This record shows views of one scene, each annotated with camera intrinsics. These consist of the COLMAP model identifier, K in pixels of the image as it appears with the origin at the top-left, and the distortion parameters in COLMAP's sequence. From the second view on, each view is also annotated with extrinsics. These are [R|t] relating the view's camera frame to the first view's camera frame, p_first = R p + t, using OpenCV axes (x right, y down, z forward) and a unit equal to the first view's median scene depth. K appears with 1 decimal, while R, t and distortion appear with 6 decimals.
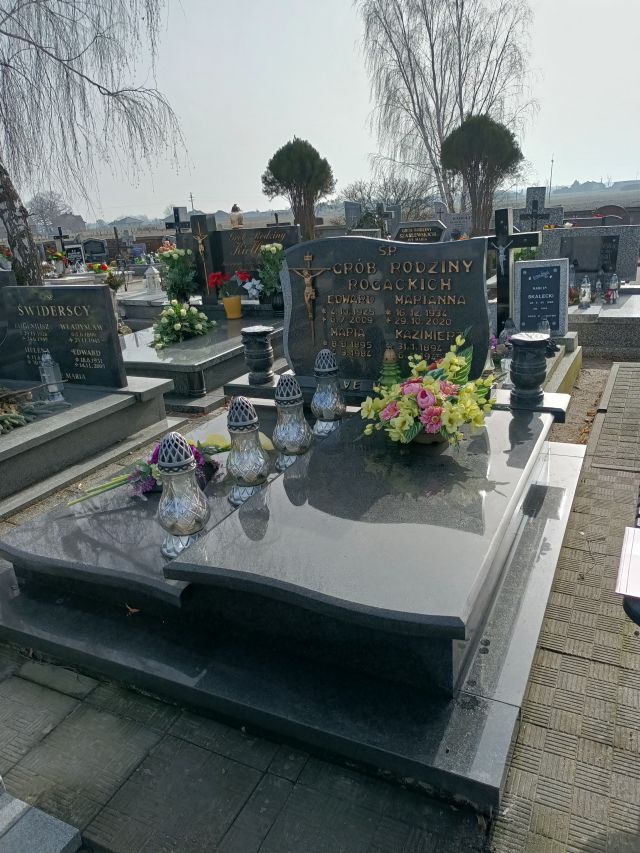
lens RADIAL K [[654.8, 0, 320.0], [0, 654.8, 426.5], [0, 0, 1]] dist [0.049446, -0.006249]
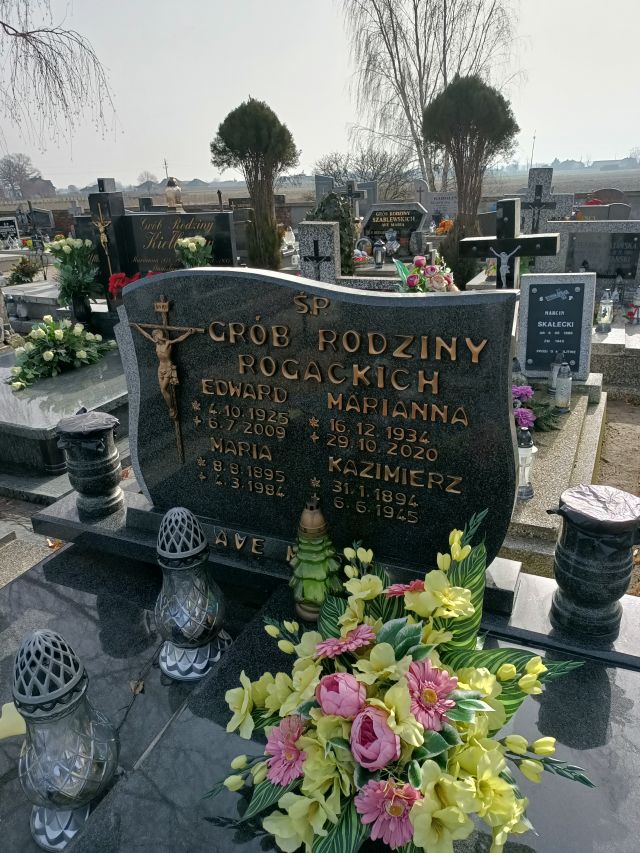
lens RADIAL K [[626.4, 0, 320.0], [0, 626.4, 426.5], [0, 0, 1]] dist [0.043202, -0.022692]
pose [[0.999400, 0.014625, 0.031403, 0.032234], [-0.016336, 0.998356, 0.054934, -0.068254], [-0.030548, -0.055415, 0.997996, 0.178053]]
